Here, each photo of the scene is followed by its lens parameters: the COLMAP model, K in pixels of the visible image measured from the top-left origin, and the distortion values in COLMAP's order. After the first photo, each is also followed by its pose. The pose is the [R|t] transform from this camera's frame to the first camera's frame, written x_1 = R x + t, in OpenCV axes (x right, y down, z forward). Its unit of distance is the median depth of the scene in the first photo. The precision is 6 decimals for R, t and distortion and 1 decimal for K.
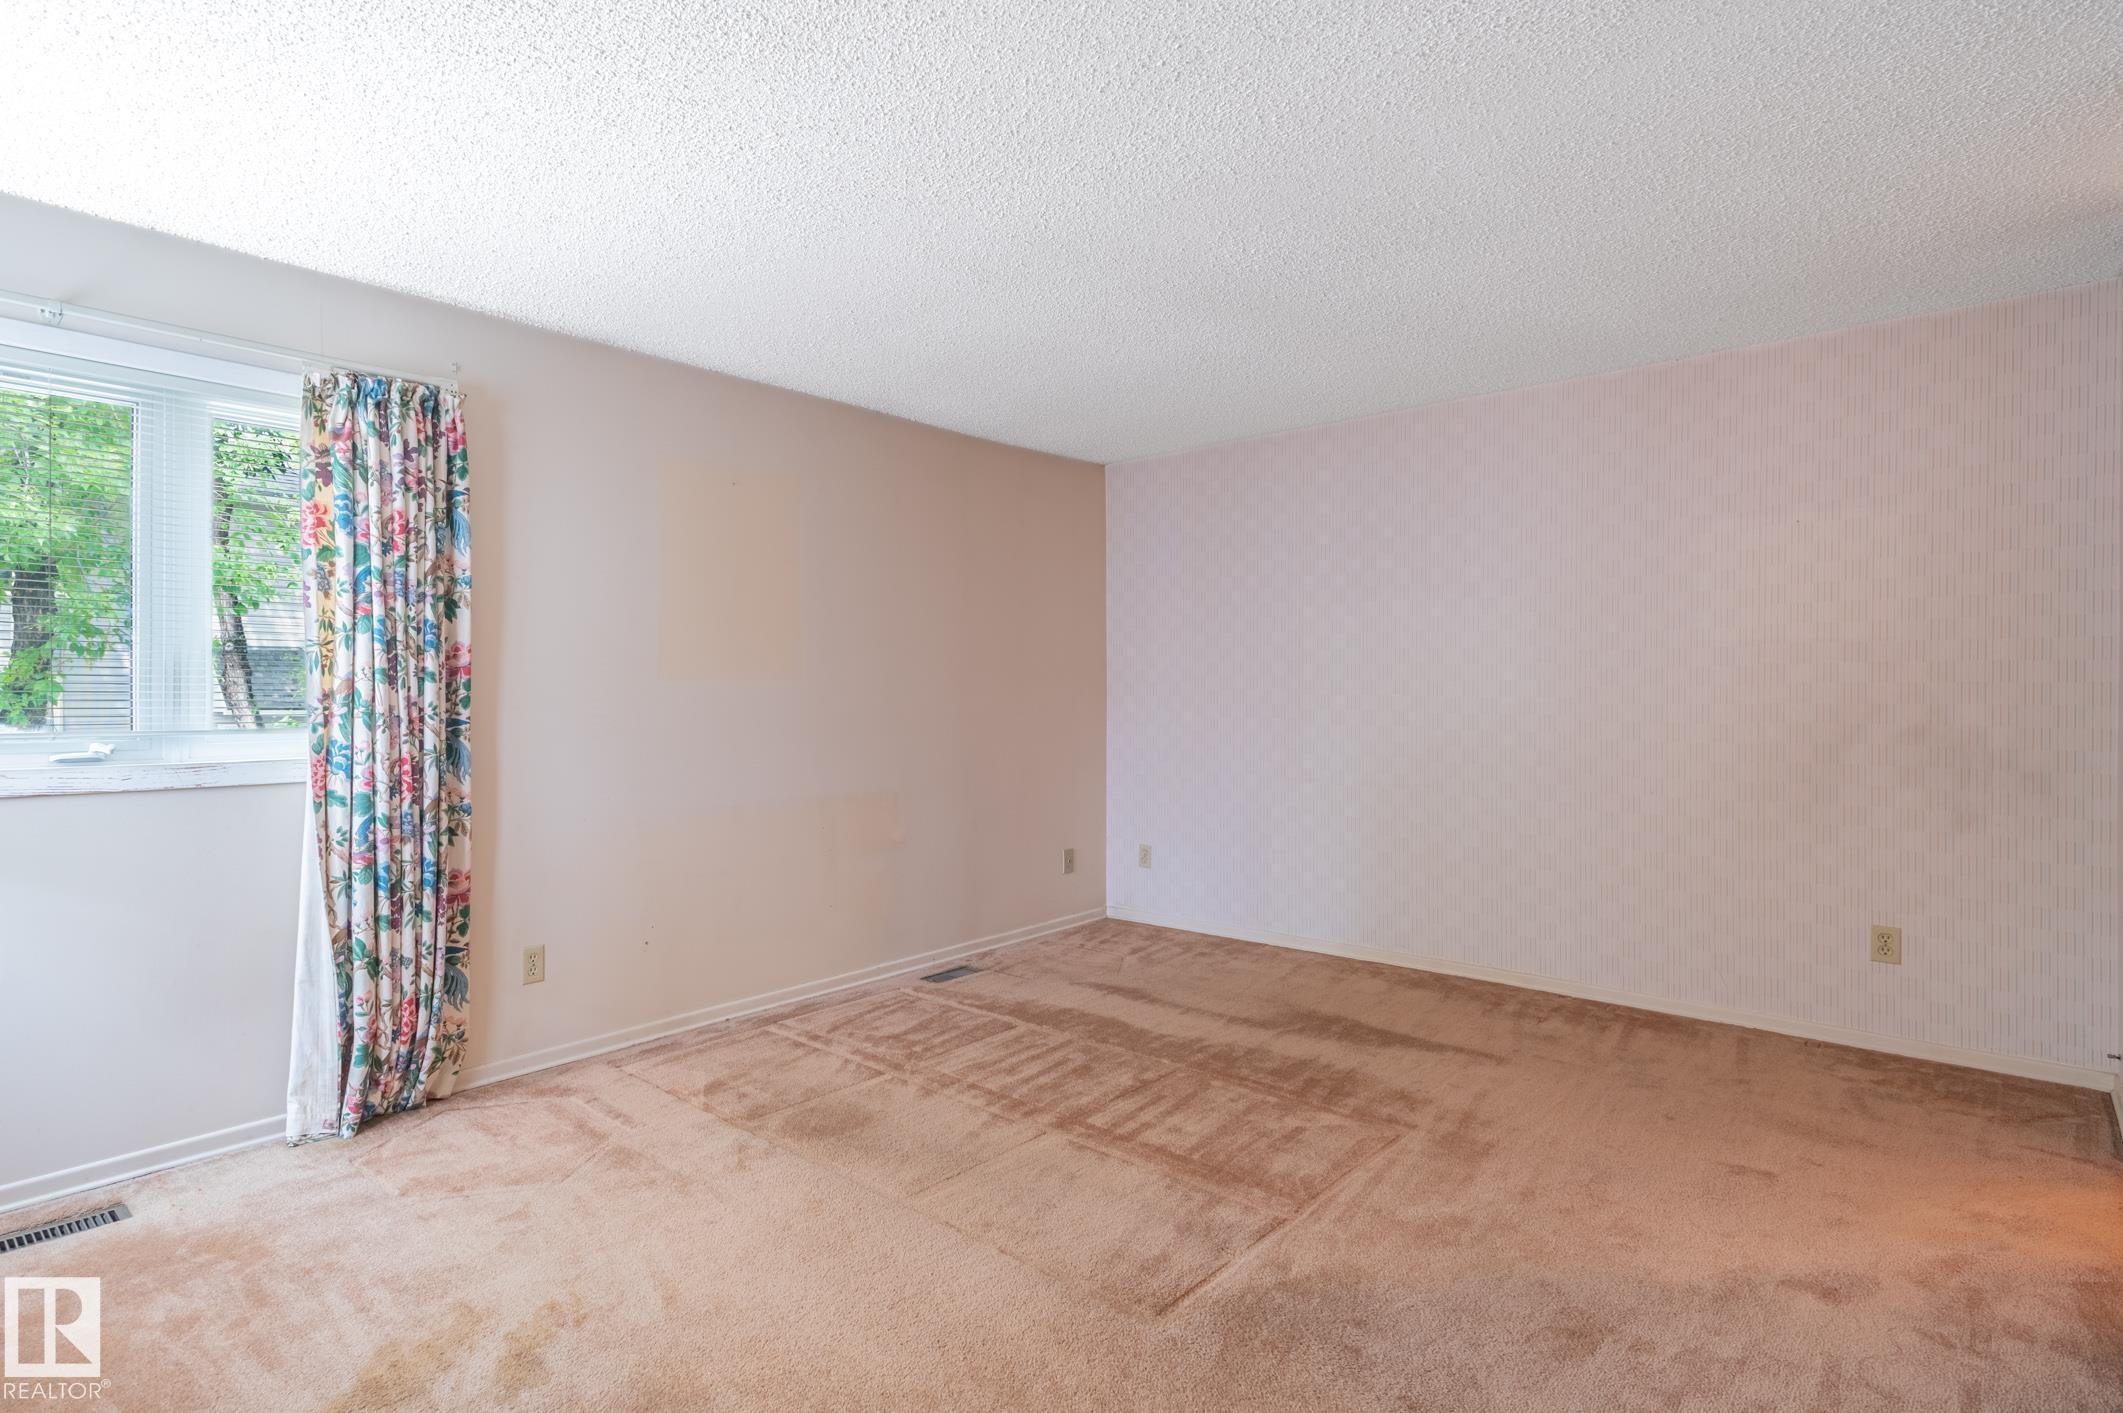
lens RADIAL K [[1008.6, 0, 1004.4], [0, 1008.6, 687.7], [0, 0, 1]] dist [0.016695, -0.005427]
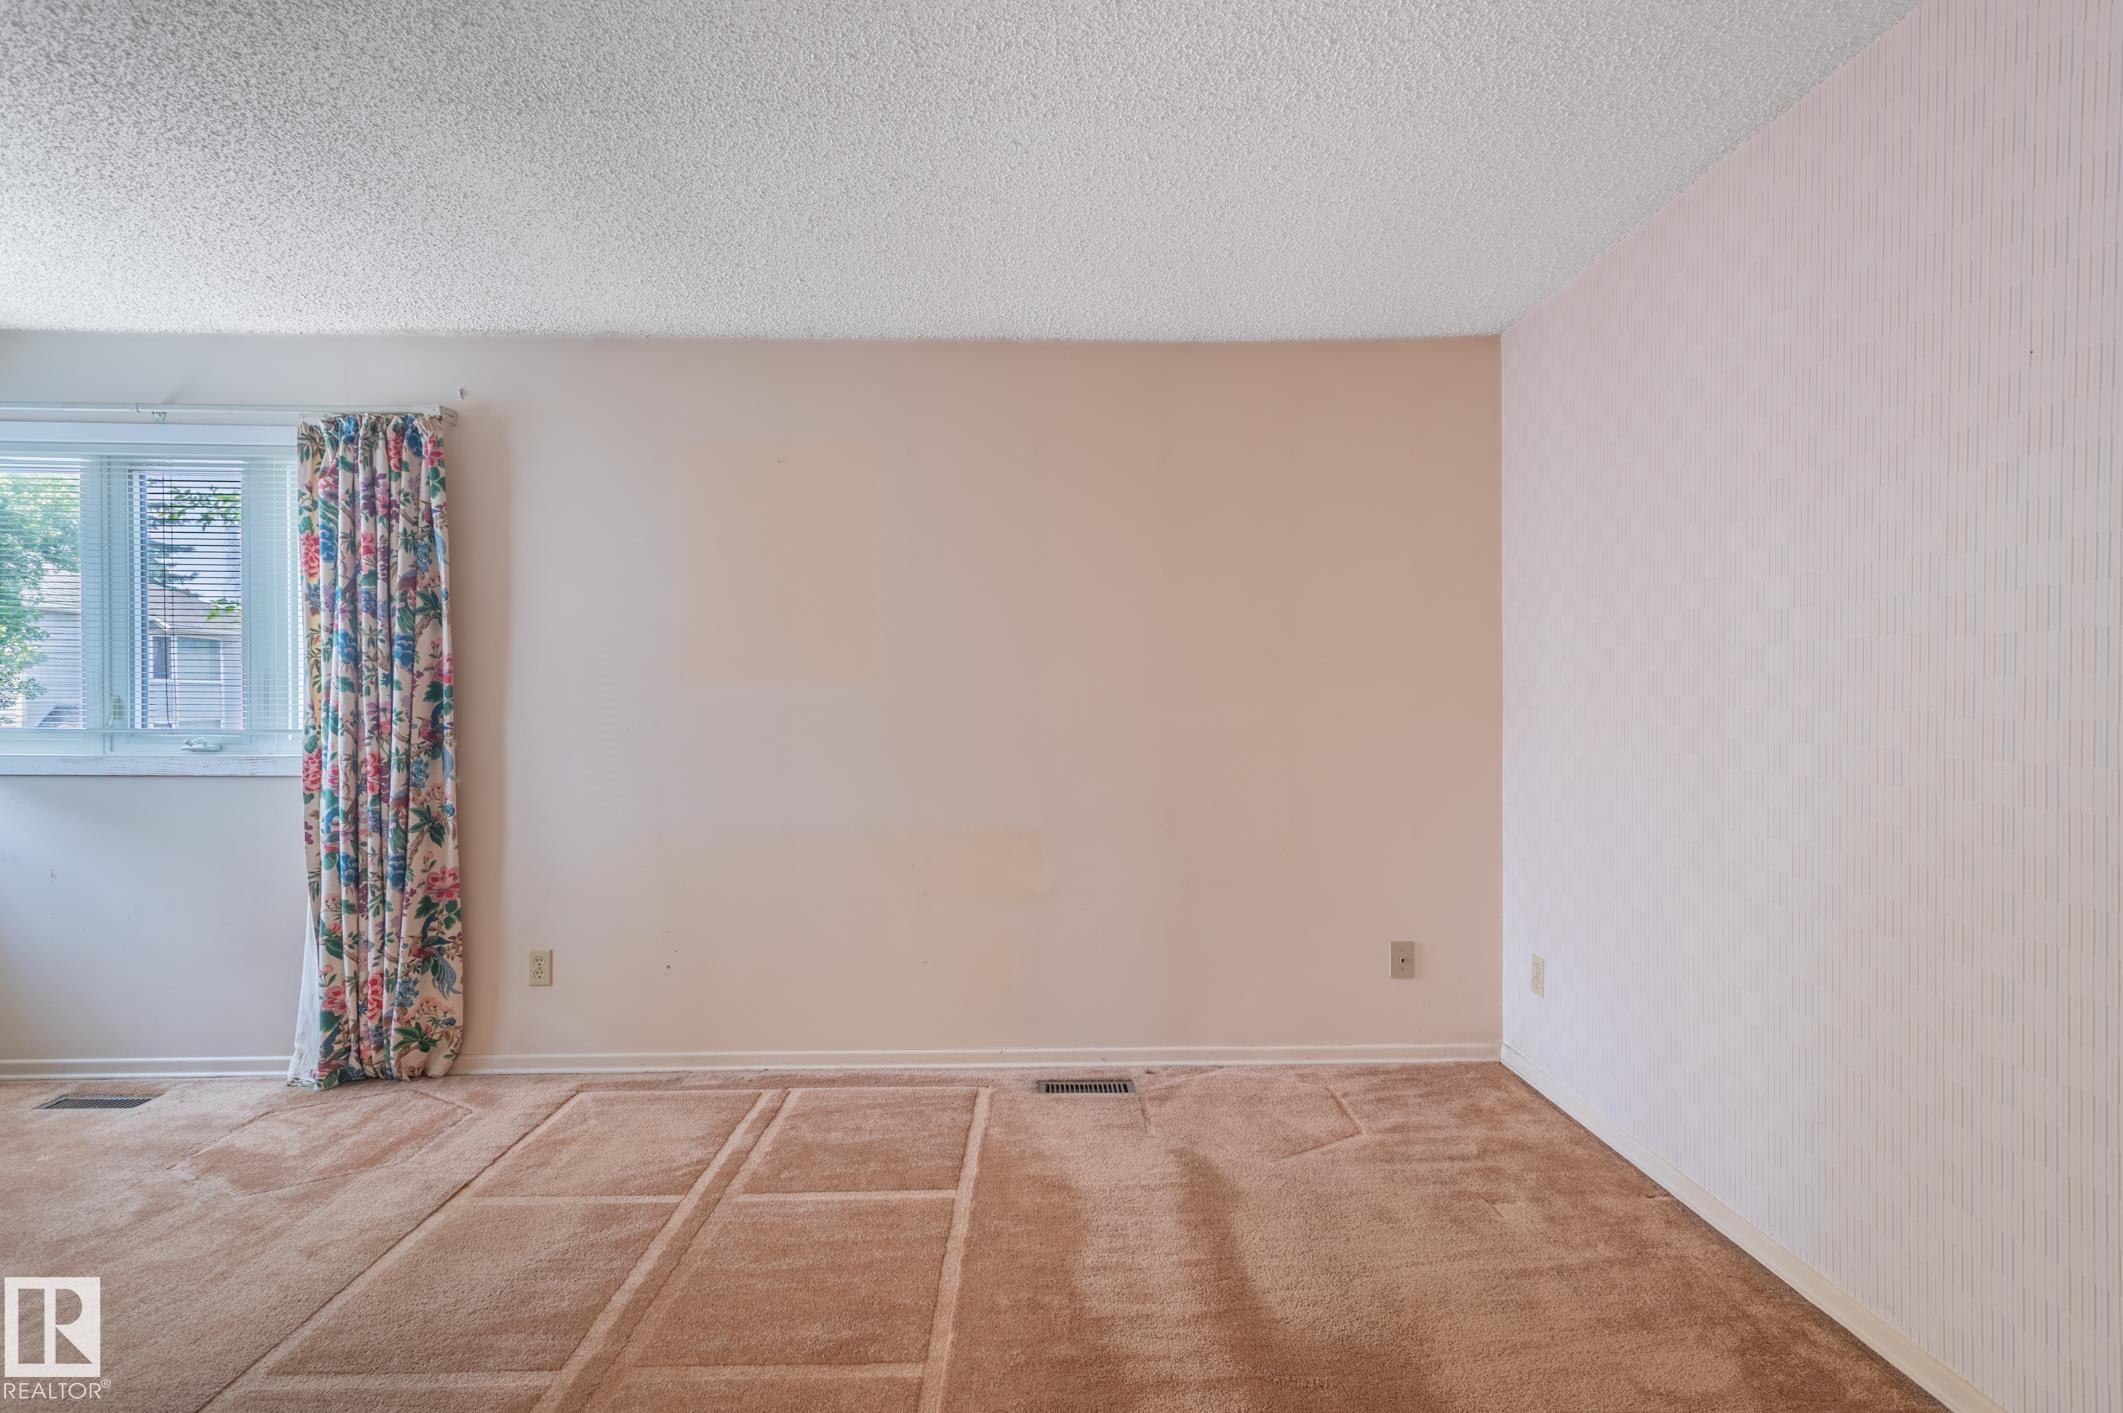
lens RADIAL K [[1008.6, 0, 1065.6], [0, 1008.6, 713.2], [0, 0, 1]] dist [0.016695, -0.005427]
pose [[0.712035, 0.007677, -0.702102, 0.694687], [0.001506, 0.999921, 0.012462, 0.006883], [0.702142, -0.009931, 0.711968, 0.726821]]
